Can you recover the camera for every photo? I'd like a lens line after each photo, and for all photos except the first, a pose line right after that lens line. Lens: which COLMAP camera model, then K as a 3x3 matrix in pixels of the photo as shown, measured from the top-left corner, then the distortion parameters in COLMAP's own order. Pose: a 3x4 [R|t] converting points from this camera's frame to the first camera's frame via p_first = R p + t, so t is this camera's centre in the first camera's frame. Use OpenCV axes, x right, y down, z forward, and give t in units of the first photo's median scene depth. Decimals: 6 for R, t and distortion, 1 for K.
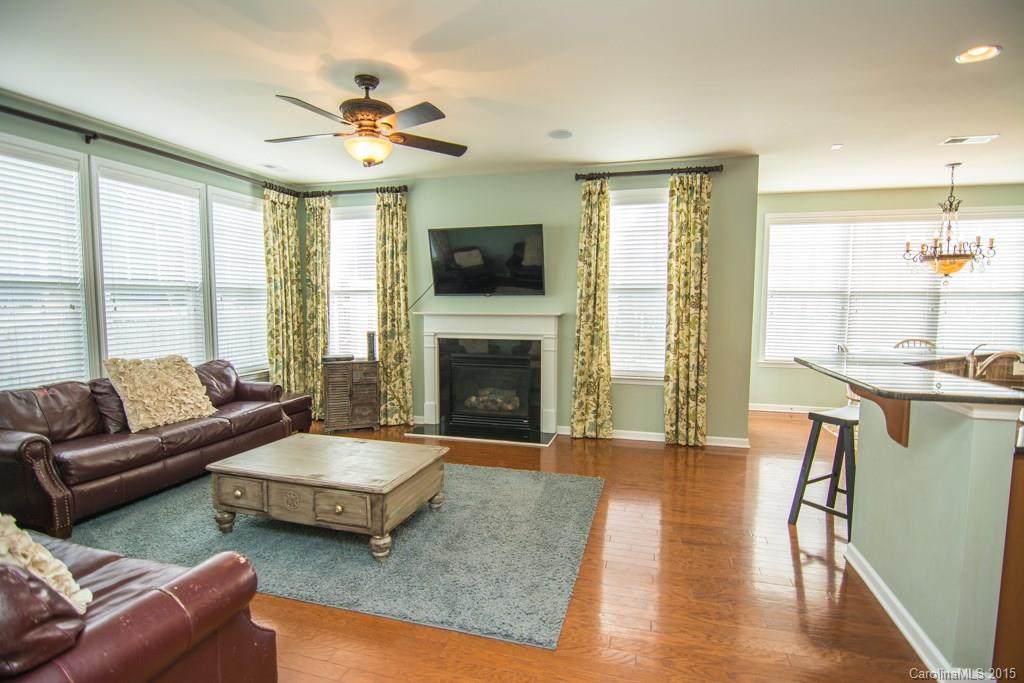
lens RADIAL K [[495.2, 0, 514.0], [0, 495.2, 343.4], [0, 0, 1]] dist [-0.016090, -0.004411]
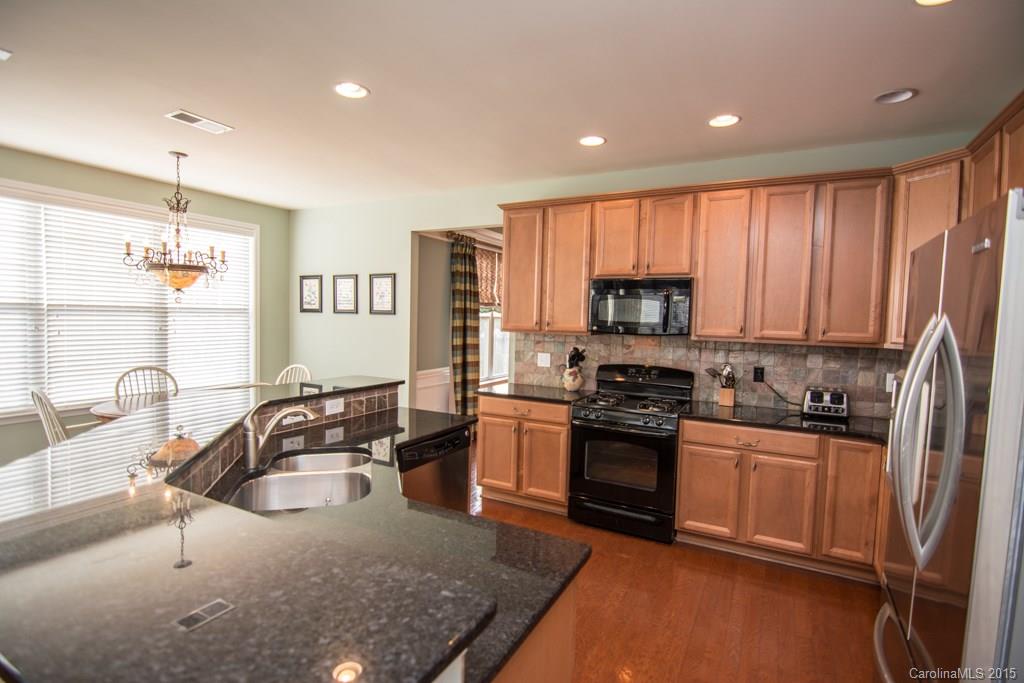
lens RADIAL K [[495.2, 0, 513.6], [0, 495.2, 340.3], [0, 0, 1]] dist [-0.016090, -0.004411]
pose [[0.214551, -0.043270, 0.975754, 0.204750], [0.058185, 0.997810, 0.031455, -0.048894], [-0.974978, 0.050025, 0.216598, 0.281118]]
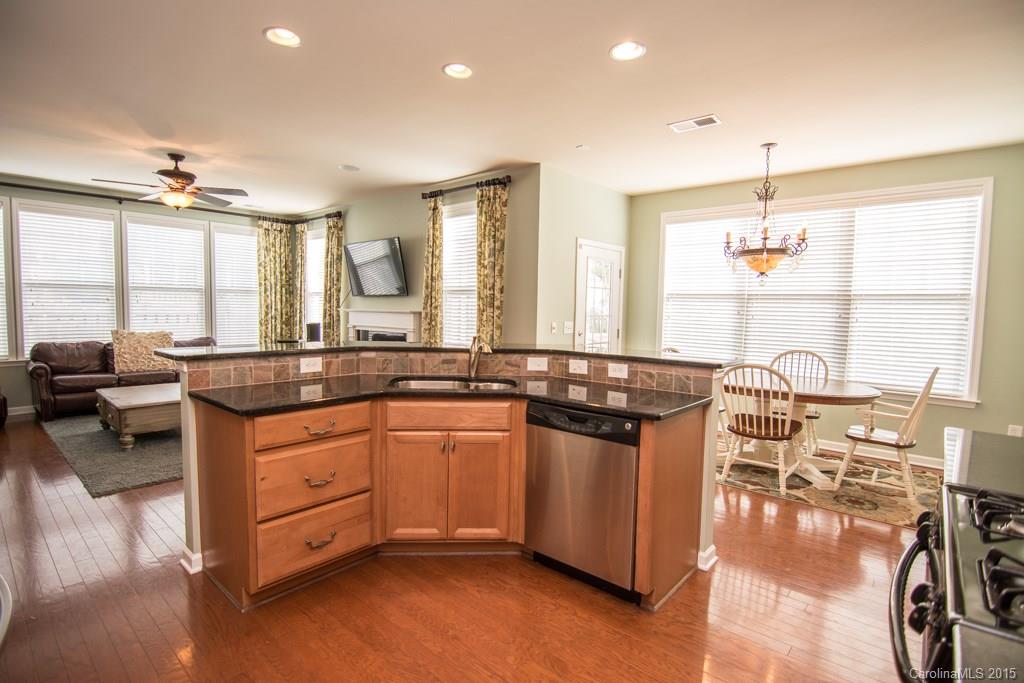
lens RADIAL K [[495.2, 0, 512.9], [0, 495.2, 341.5], [0, 0, 1]] dist [-0.016090, -0.004411]
pose [[0.906751, 0.043766, -0.419388, 0.847872], [-0.052114, 0.998605, -0.008463, 0.010310], [0.418433, 0.029530, 0.907767, 0.024731]]
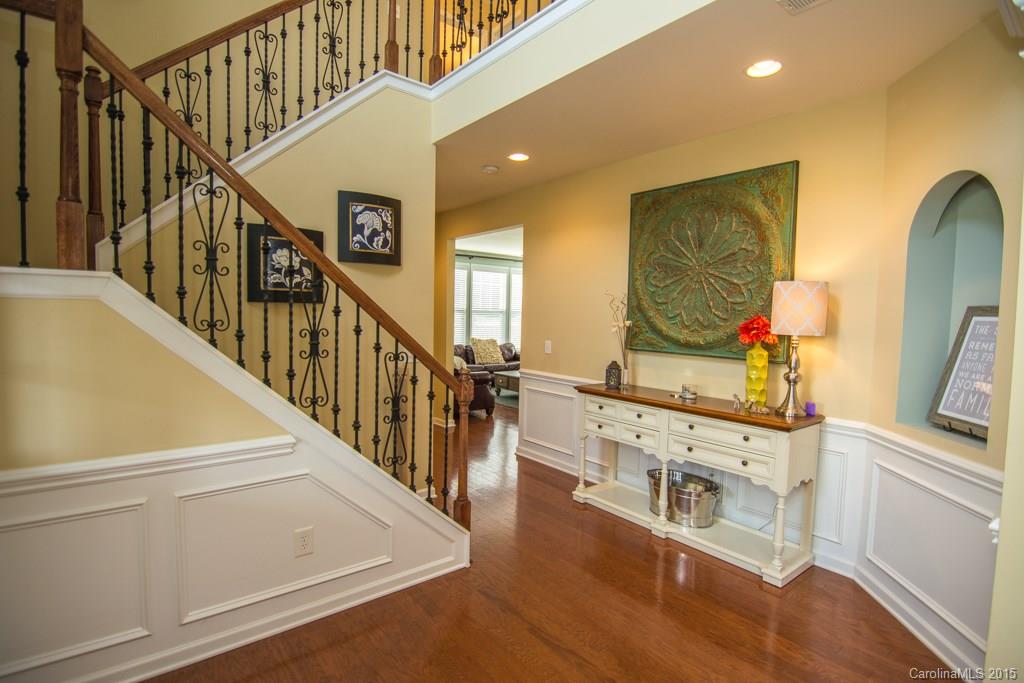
lens RADIAL K [[495.2, 0, 510.8], [0, 495.2, 344.0], [0, 0, 1]] dist [-0.016090, -0.004411]
pose [[0.812773, 0.050304, -0.580404, 0.717550], [-0.070014, 0.997479, -0.011593, 0.061811], [0.578358, 0.050059, 0.814246, -0.841960]]
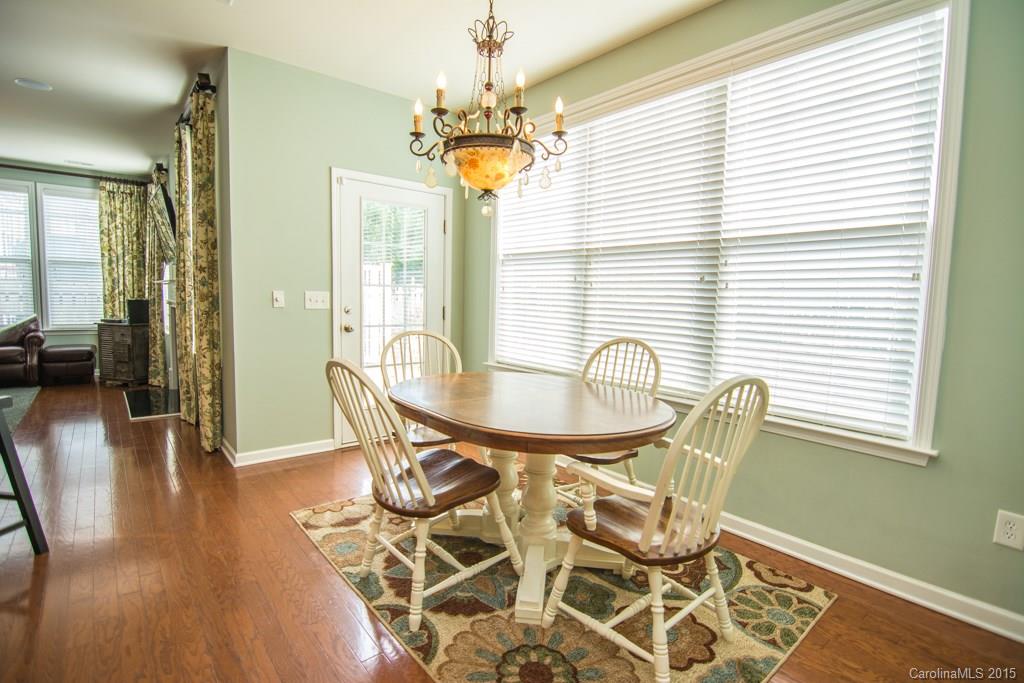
lens RADIAL K [[495.2, 0, 514.6], [0, 495.2, 340.8], [0, 0, 1]] dist [-0.016090, -0.004411]
pose [[0.830071, 0.067389, -0.553571, 1.166085], [-0.070052, 0.997409, 0.016378, -0.008069], [0.553241, 0.025184, 0.832641, 0.618578]]
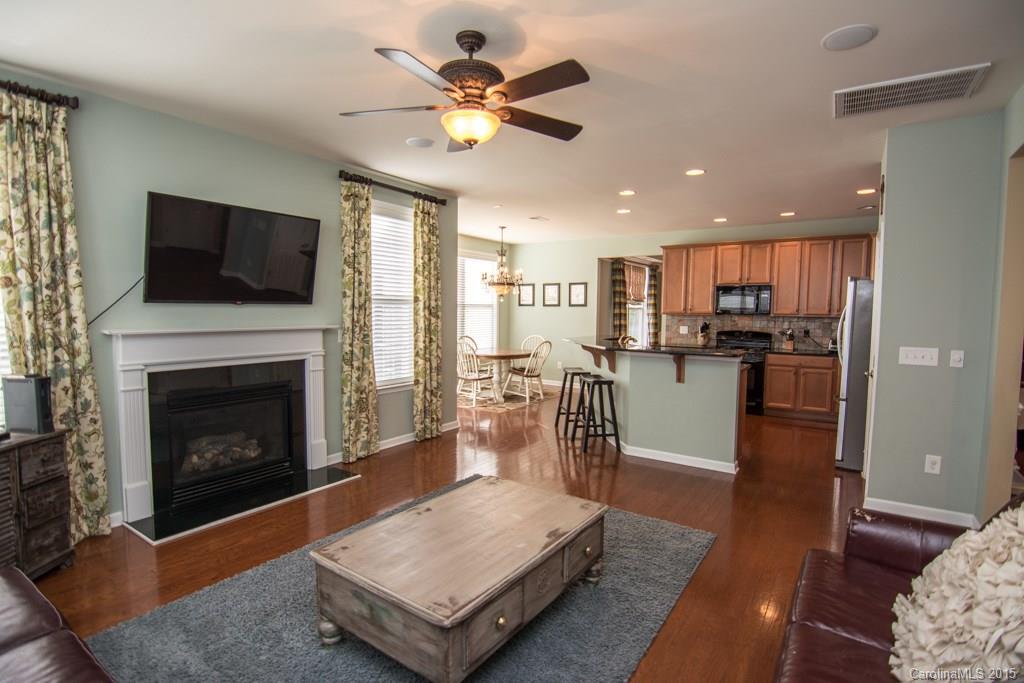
lens RADIAL K [[495.2, 0, 511.8], [0, 495.2, 341.3], [0, 0, 1]] dist [-0.016090, -0.004411]
pose [[0.319250, -0.059089, 0.945827, -0.657228], [0.070508, 0.996769, 0.038473, -0.046947], [-0.945044, 0.054406, 0.322385, 0.441648]]
